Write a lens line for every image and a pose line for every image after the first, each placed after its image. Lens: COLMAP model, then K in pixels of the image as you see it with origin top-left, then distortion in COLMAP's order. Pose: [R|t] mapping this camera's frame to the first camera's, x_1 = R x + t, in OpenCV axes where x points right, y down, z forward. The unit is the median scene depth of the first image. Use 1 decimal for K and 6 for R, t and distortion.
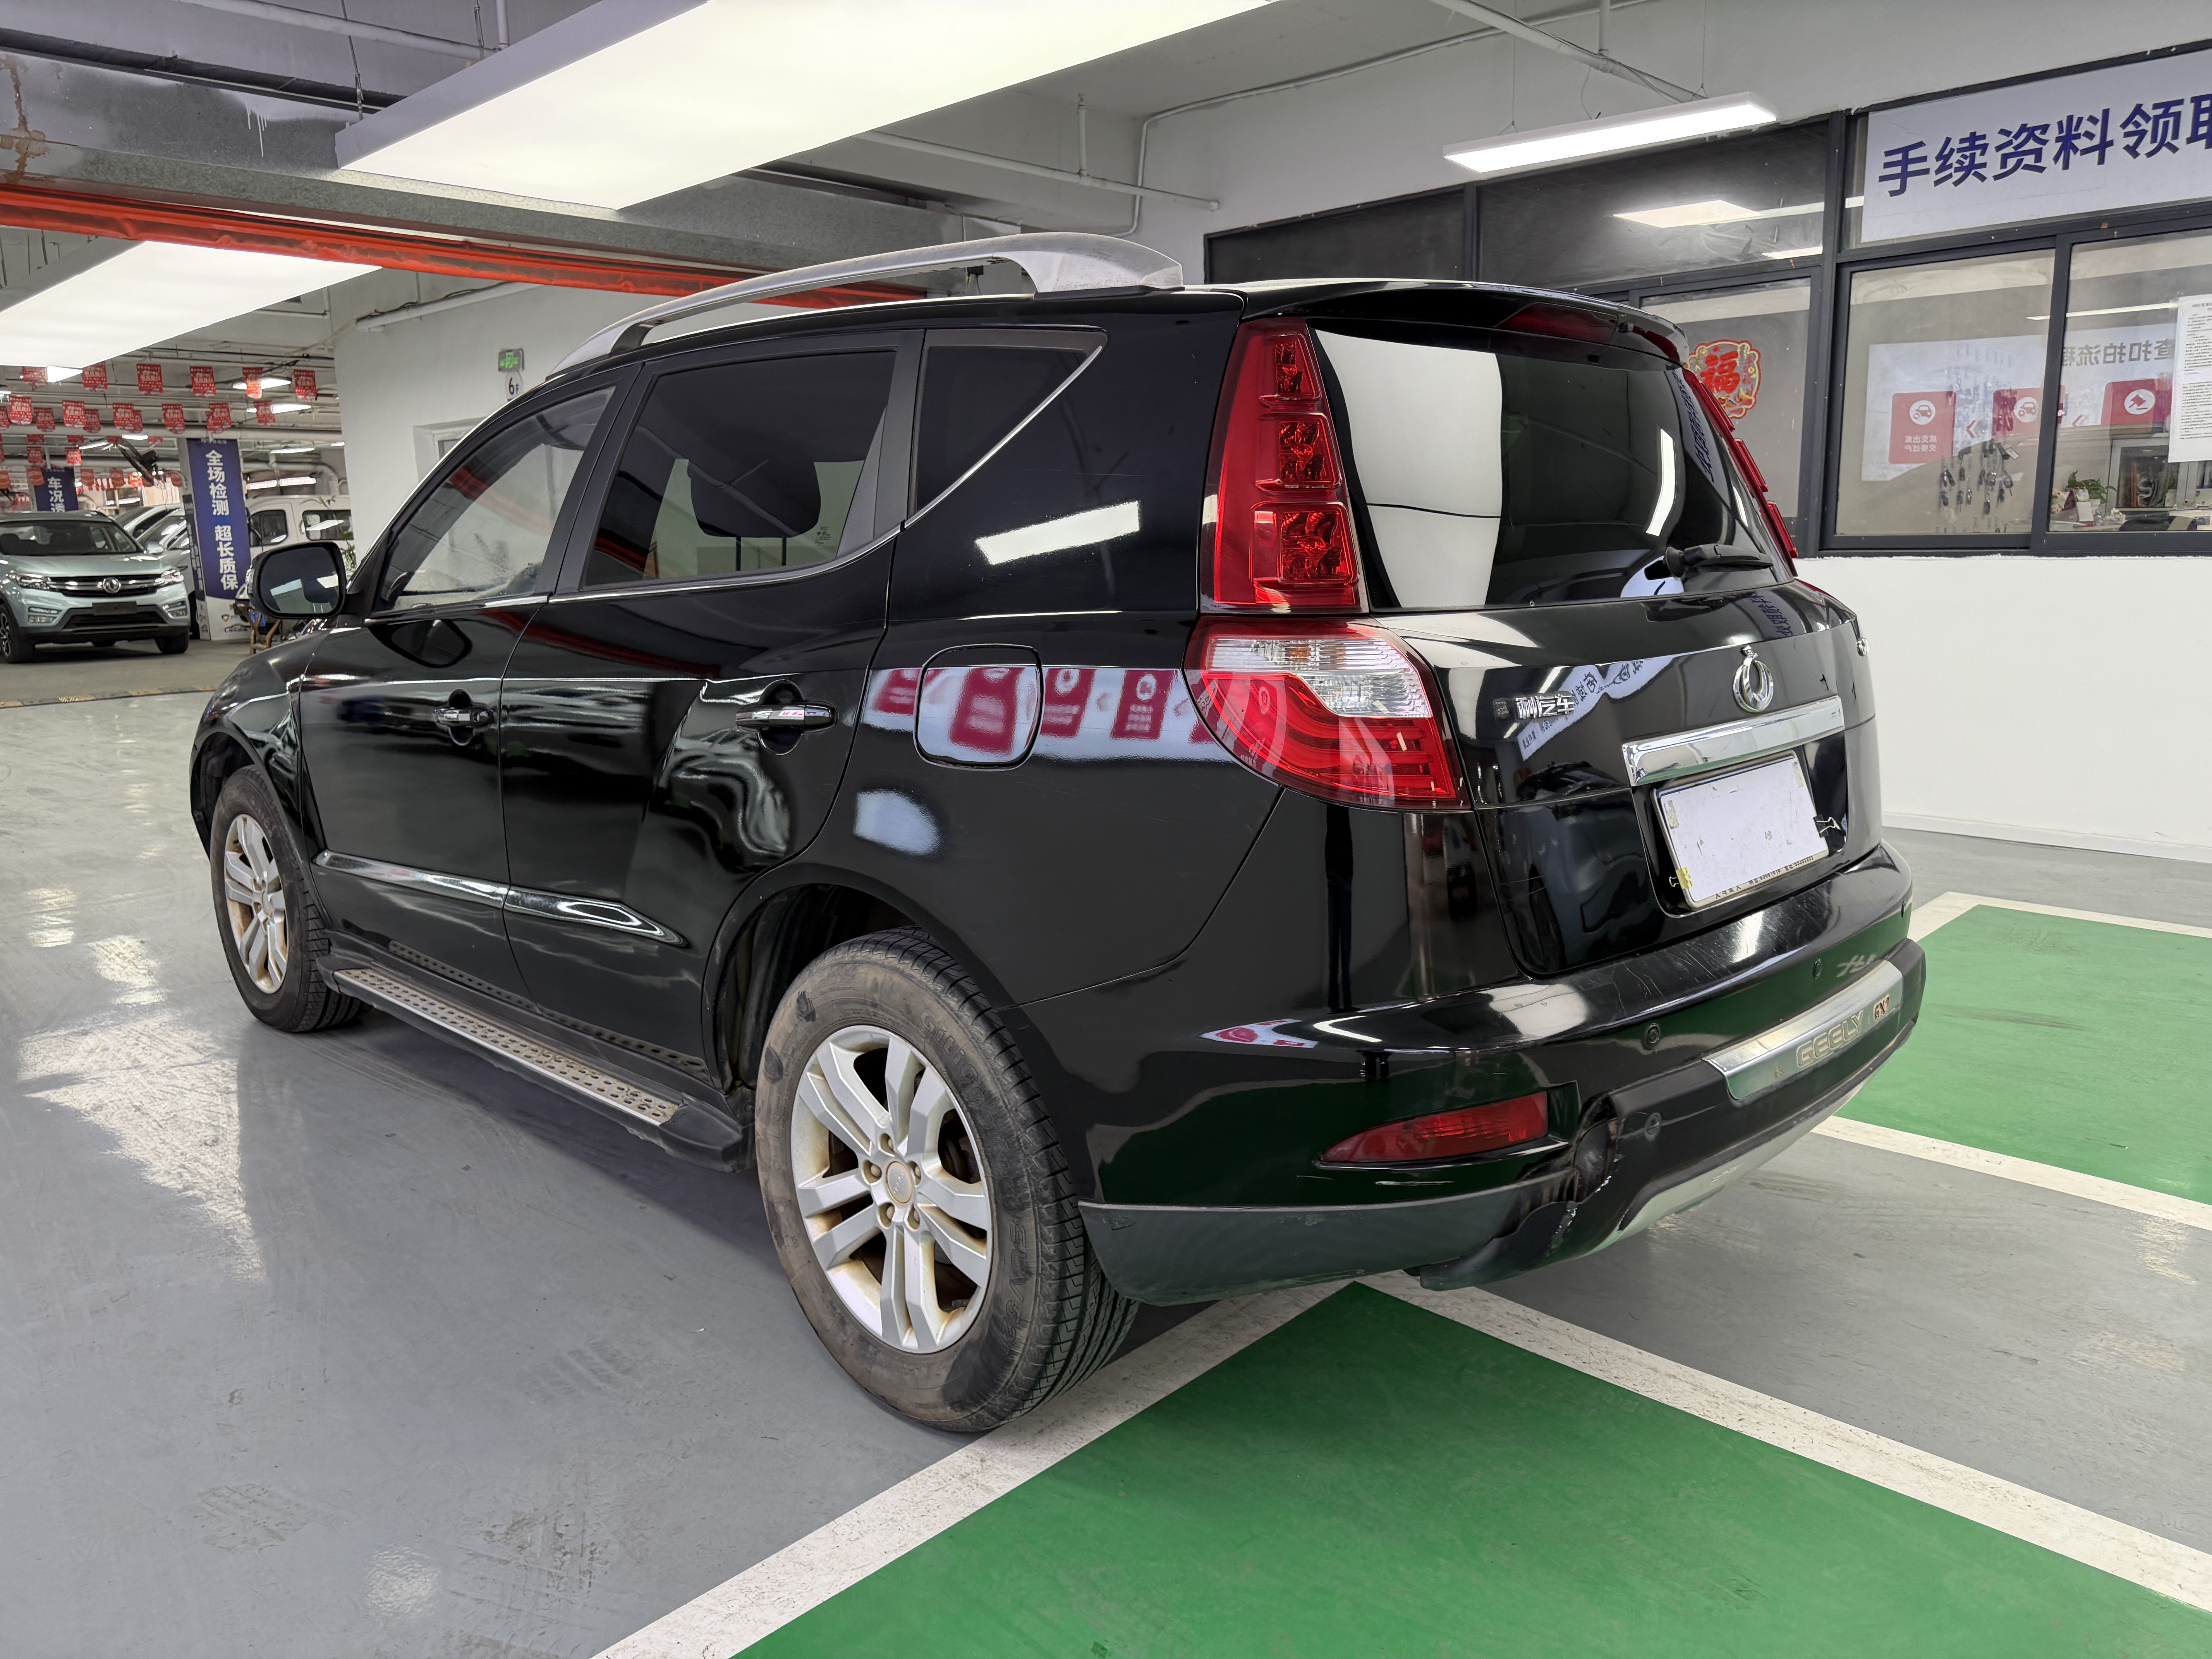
lens RADIAL K [[1562.9, 0, 1101.0], [0, 1562.9, 823.3], [0, 0, 1]] dist [0.011808, -0.020711]
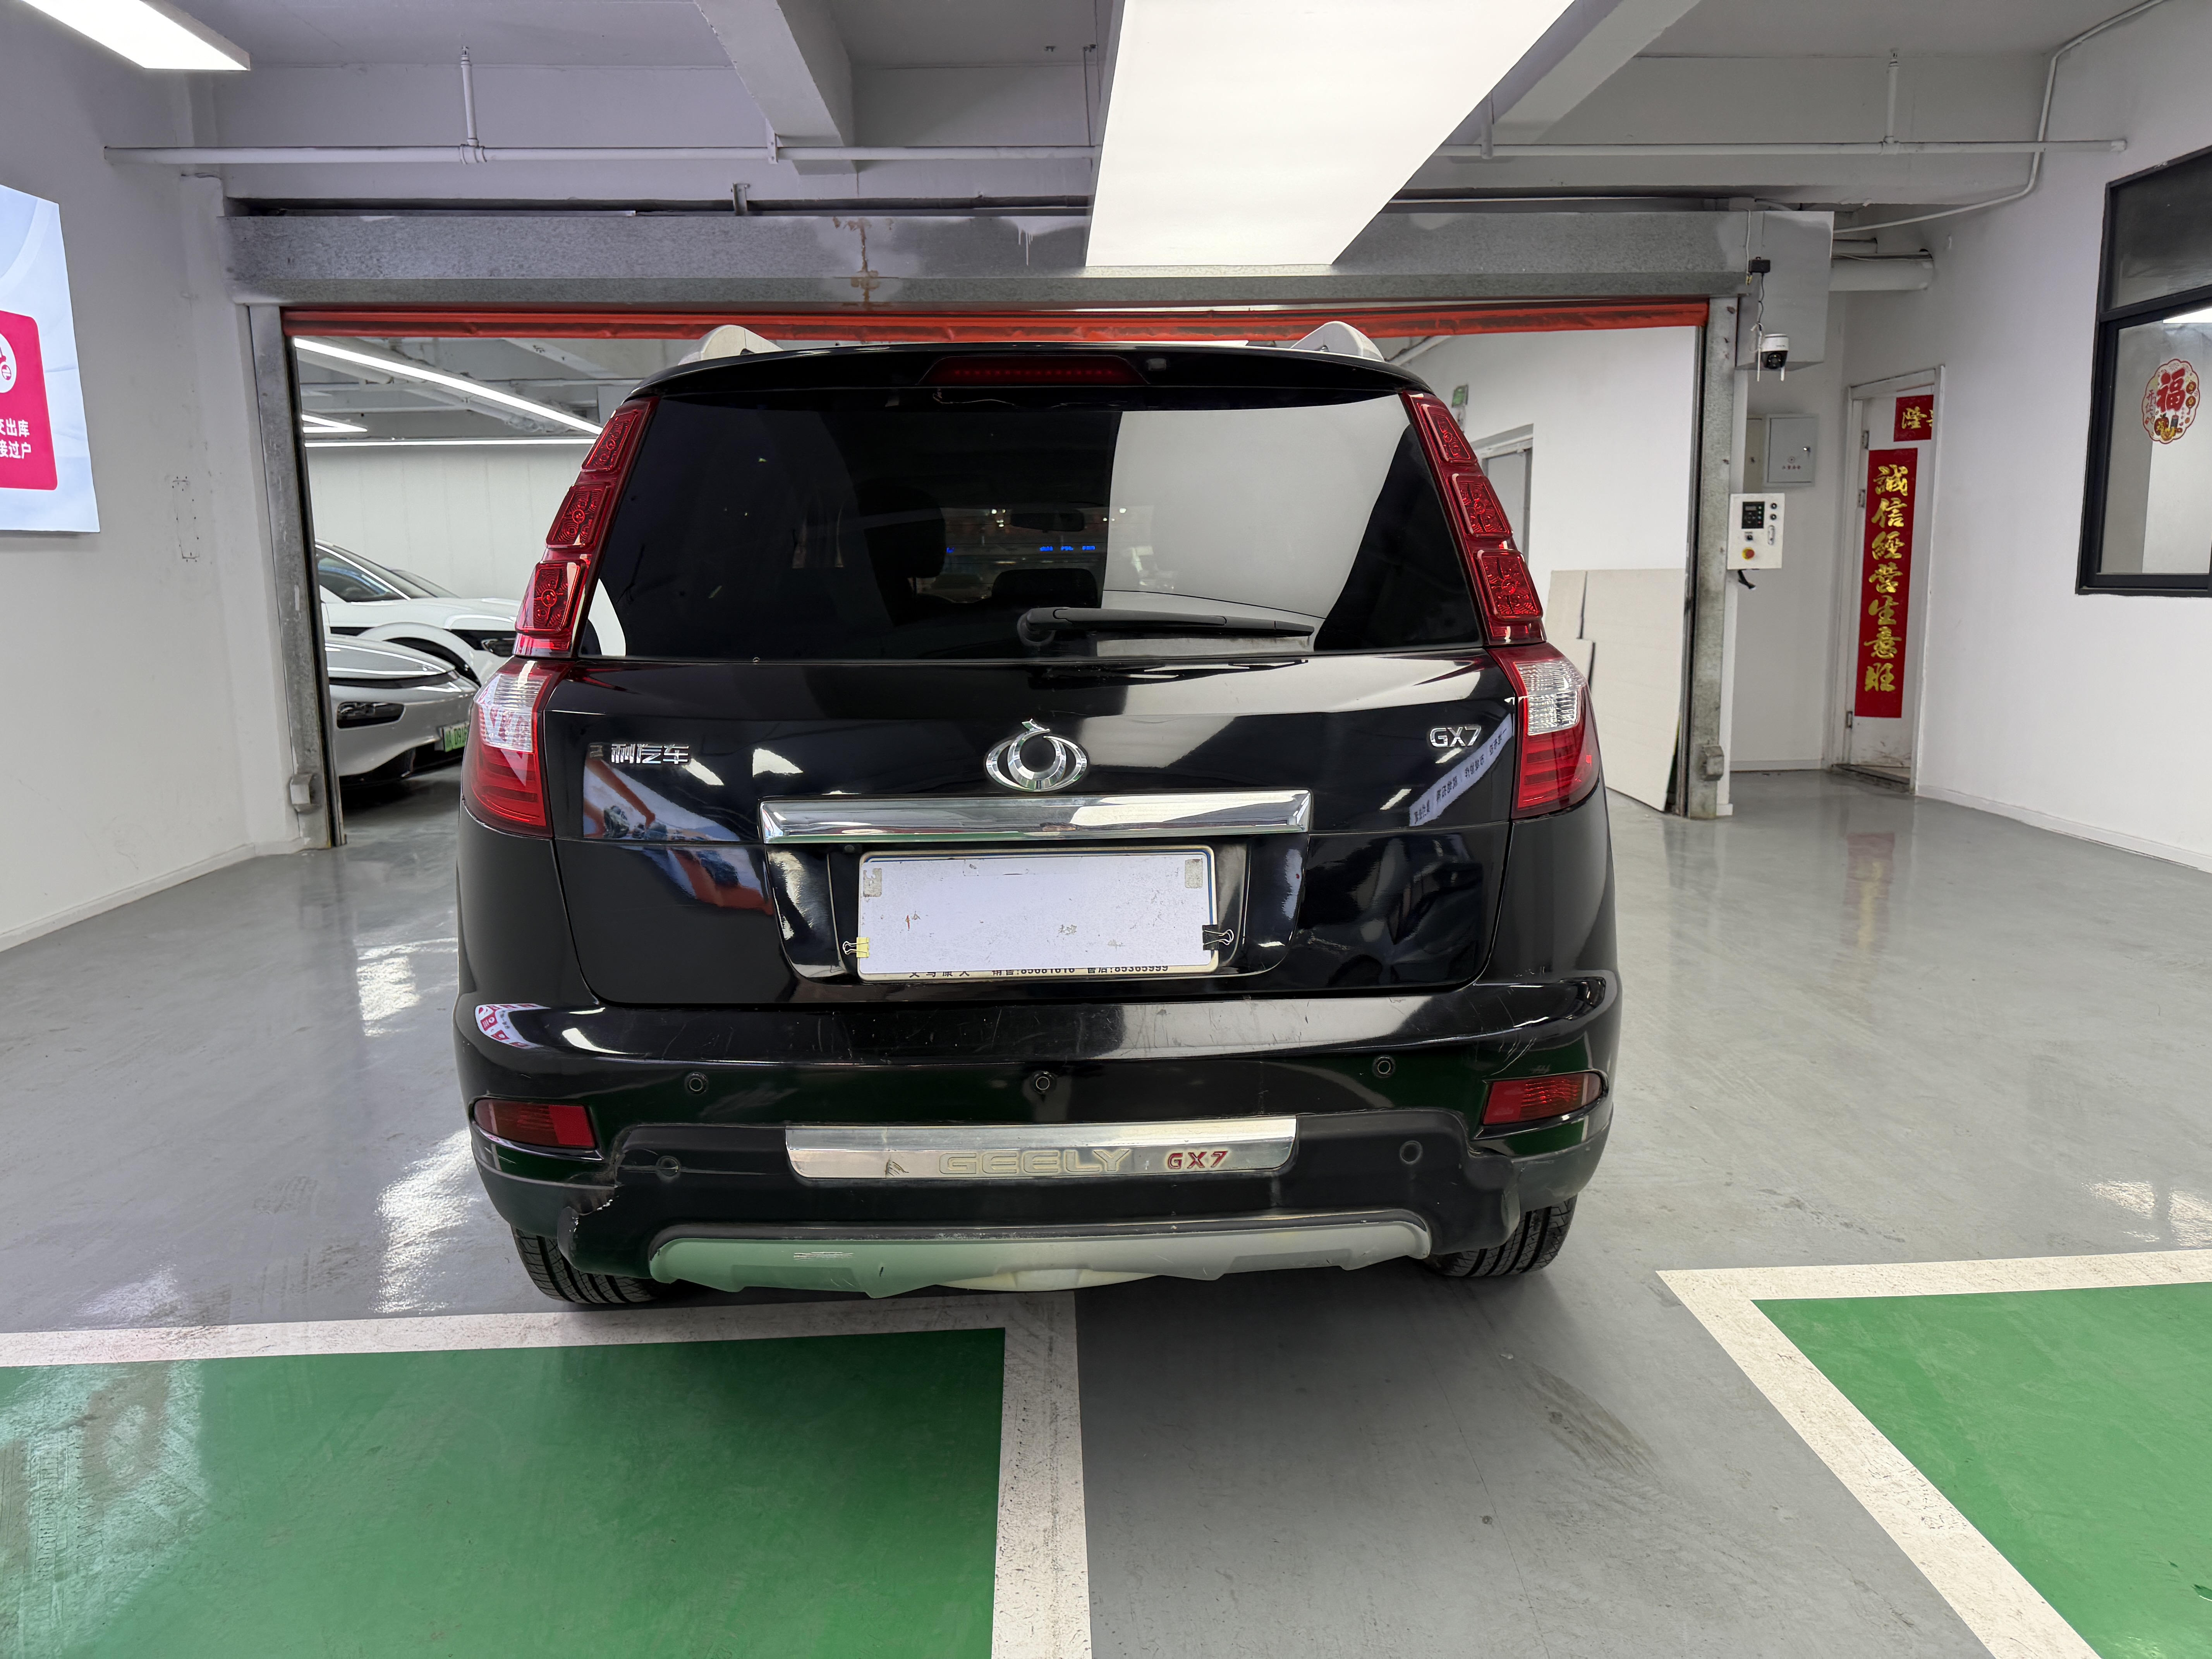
lens RADIAL K [[1562.9, 0, 1097.9], [0, 1562.9, 831.4], [0, 0, 1]] dist [0.011808, -0.020711]
pose [[0.723146, 0.115549, -0.680961, 0.436750], [-0.122893, 0.991701, 0.037771, -0.032322], [0.679674, 0.056372, 0.731345, 0.156003]]
